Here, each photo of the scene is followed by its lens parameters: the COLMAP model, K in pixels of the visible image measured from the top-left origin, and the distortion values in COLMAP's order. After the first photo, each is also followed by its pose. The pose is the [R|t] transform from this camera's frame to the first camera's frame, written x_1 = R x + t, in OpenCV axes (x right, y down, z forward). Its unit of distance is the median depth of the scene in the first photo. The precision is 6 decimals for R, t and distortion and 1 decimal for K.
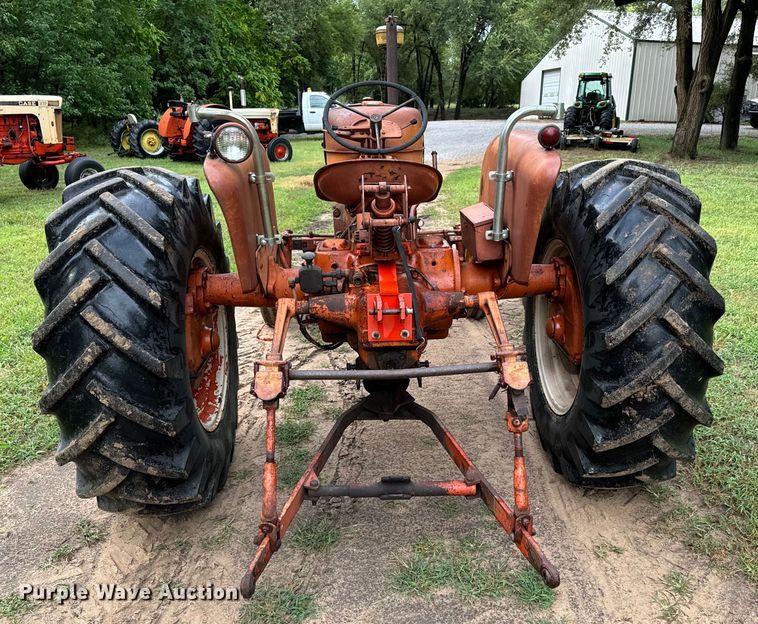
lens RADIAL K [[696.1, 0, 403.1], [0, 696.1, 309.9], [0, 0, 1]] dist [0.156775, -0.212403]
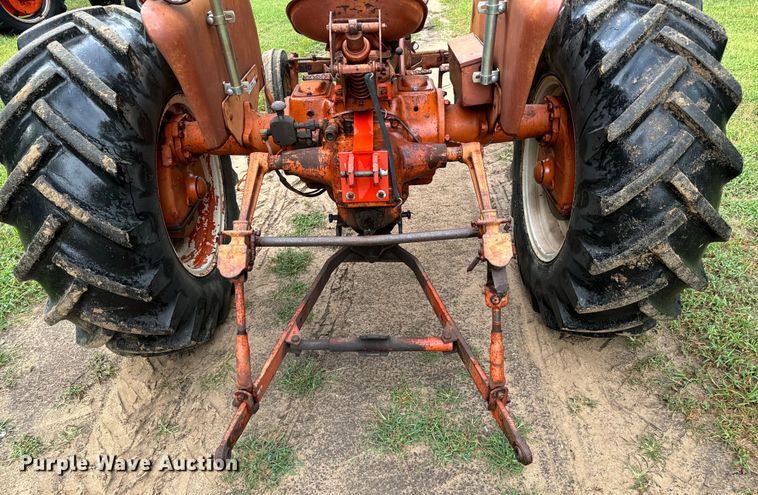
lens RADIAL K [[537.4, 0, 379.0], [0, 537.4, 247.5], [0, 0, 1]] dist [0.020248, -0.008482]
pose [[0.997450, 0.002156, -0.071333, 0.051746], [0.016627, 0.965018, 0.261655, -0.086023], [0.069402, -0.262174, 0.962522, 0.289816]]
